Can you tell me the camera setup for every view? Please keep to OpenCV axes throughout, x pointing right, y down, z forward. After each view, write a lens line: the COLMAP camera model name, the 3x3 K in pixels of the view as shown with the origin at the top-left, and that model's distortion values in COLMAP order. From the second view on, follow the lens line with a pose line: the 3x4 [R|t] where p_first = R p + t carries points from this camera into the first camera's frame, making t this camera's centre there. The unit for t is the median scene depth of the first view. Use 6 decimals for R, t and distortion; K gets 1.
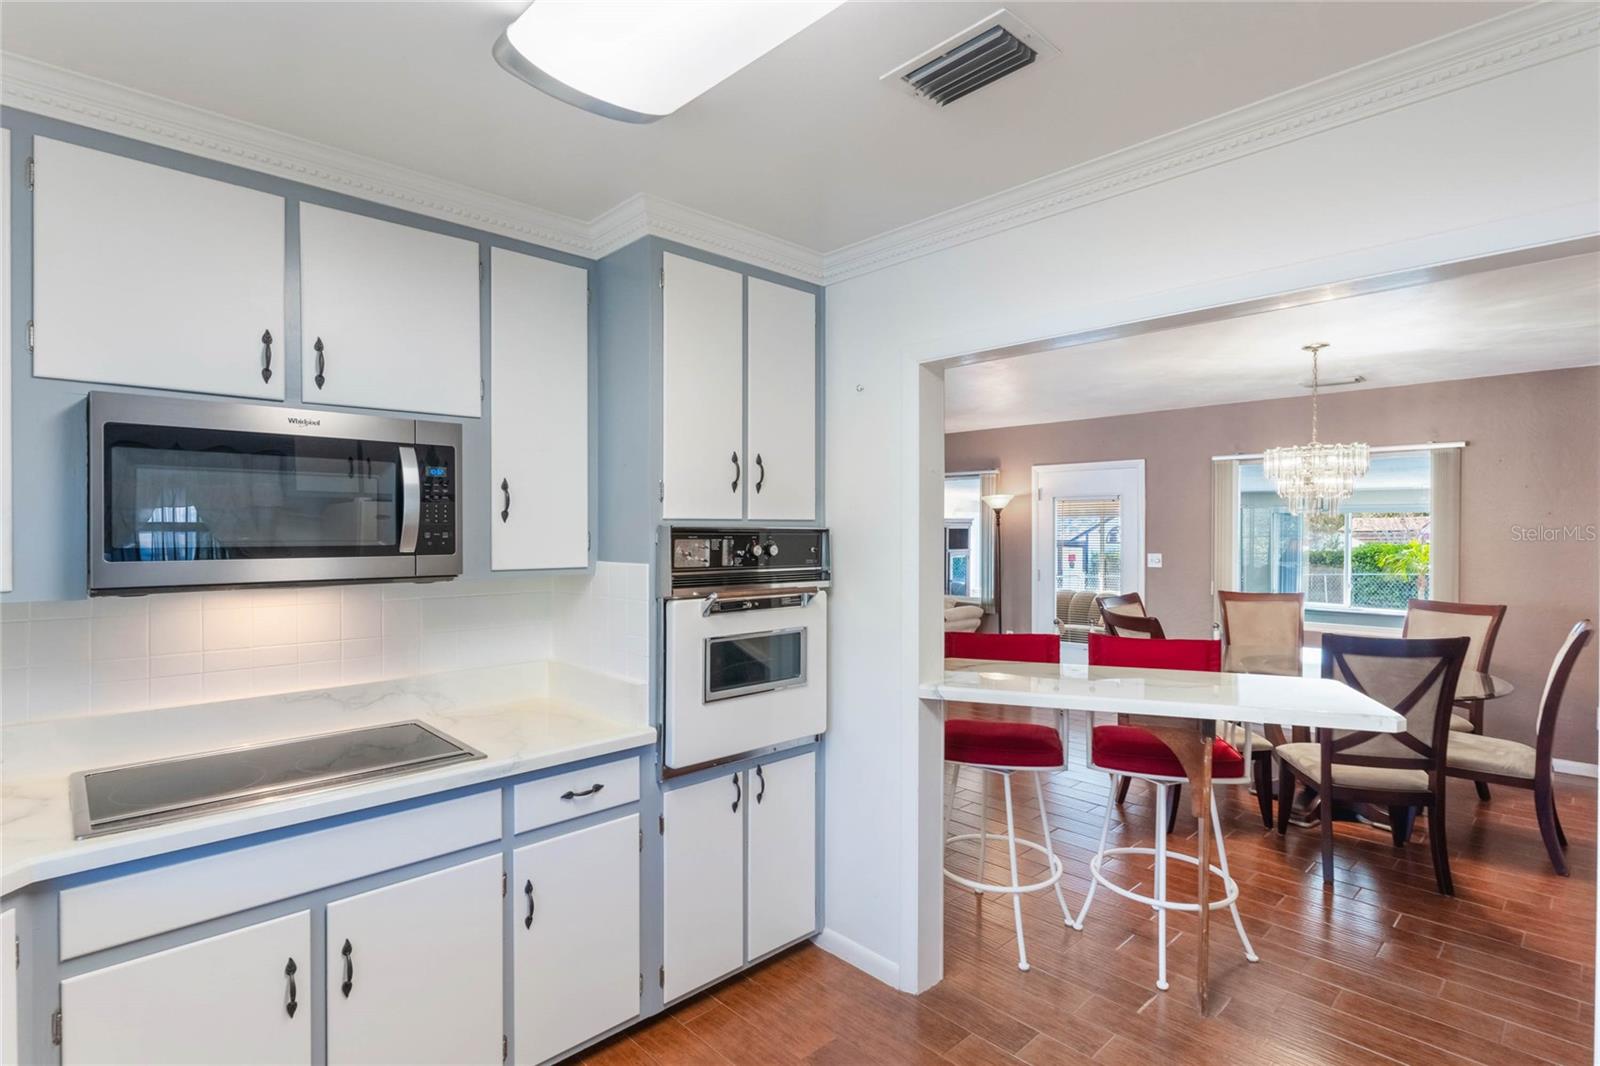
lens RADIAL K [[783.6, 0, 798.7], [0, 783.6, 532.9], [0, 0, 1]] dist [-0.001095, -0.000226]
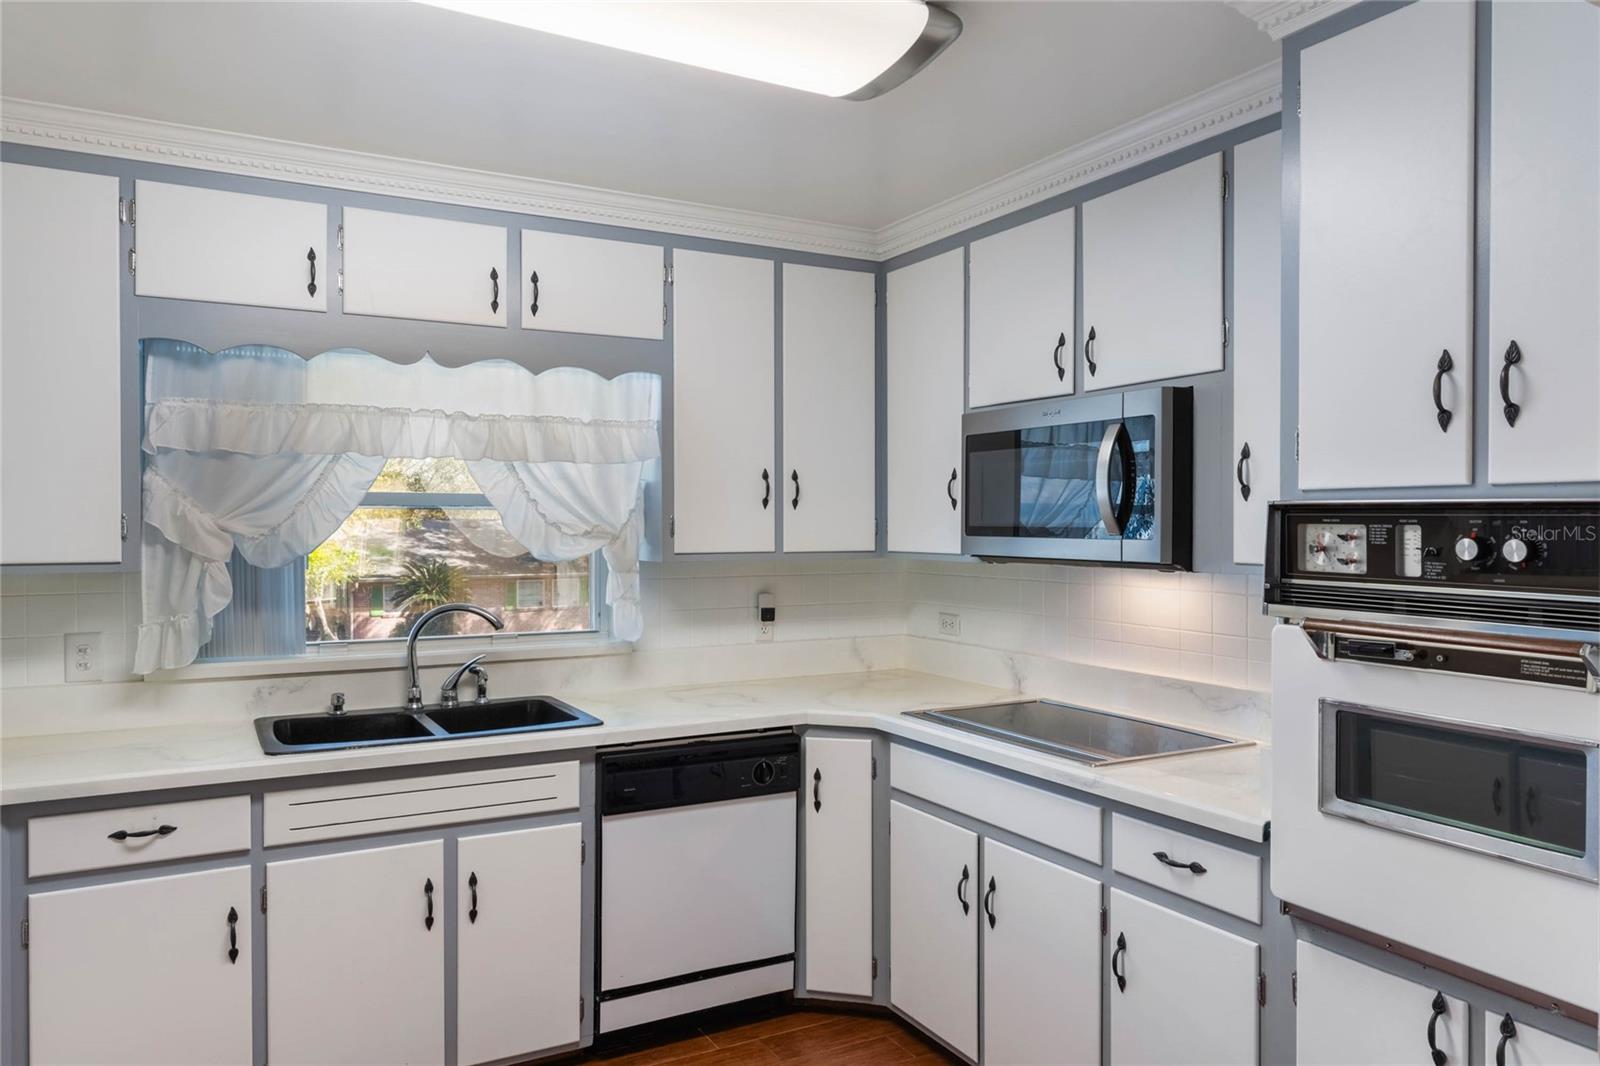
lens RADIAL K [[1086.3, 0, 801.4], [0, 1086.3, 532.0], [0, 0, 1]] dist [0.008673, -0.006909]
pose [[-0.245838, 0.007975, -0.969278, 0.722465], [-0.007541, 0.999920, 0.010140, 0.008923], [0.969281, 0.009802, -0.245759, 0.808083]]
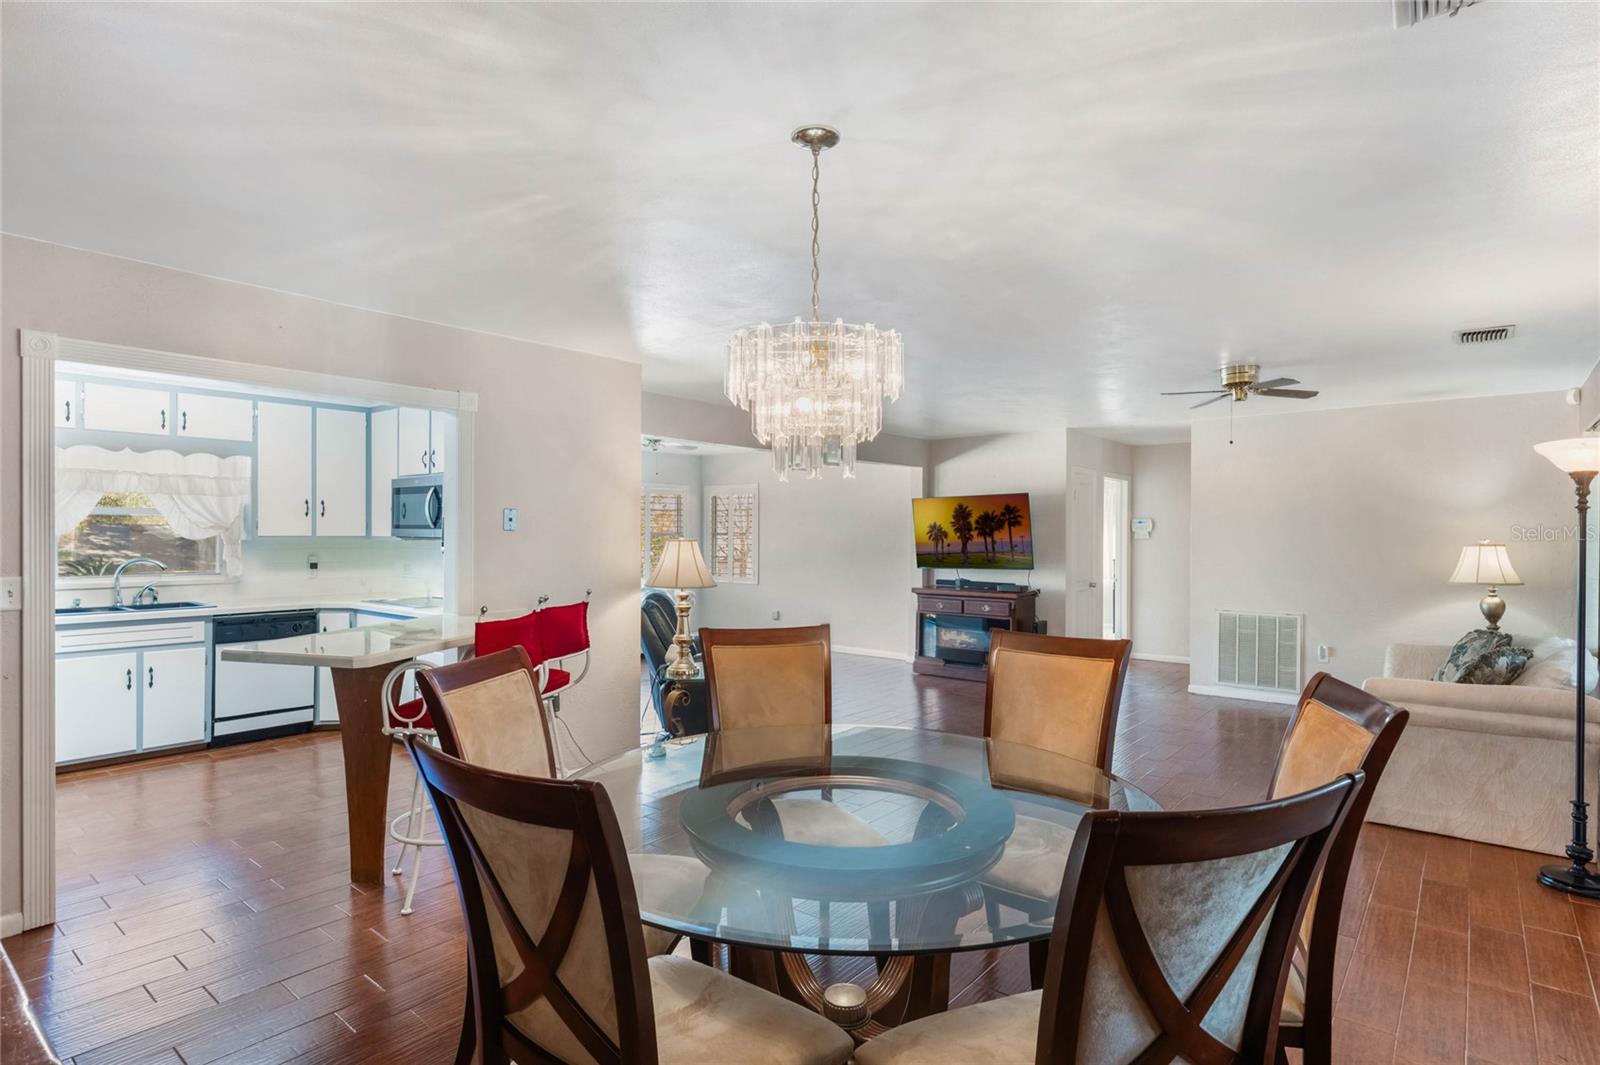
lens RADIAL K [[847.1, 0, 789.7], [0, 847.1, 532.3], [0, 0, 1]] dist [0.004487, -0.001014]
pose [[0.114700, 0.001172, -0.993400, 2.125067], [-0.011670, 0.999932, -0.000168, 0.023743], [0.993332, 0.011613, 0.114706, 1.610357]]
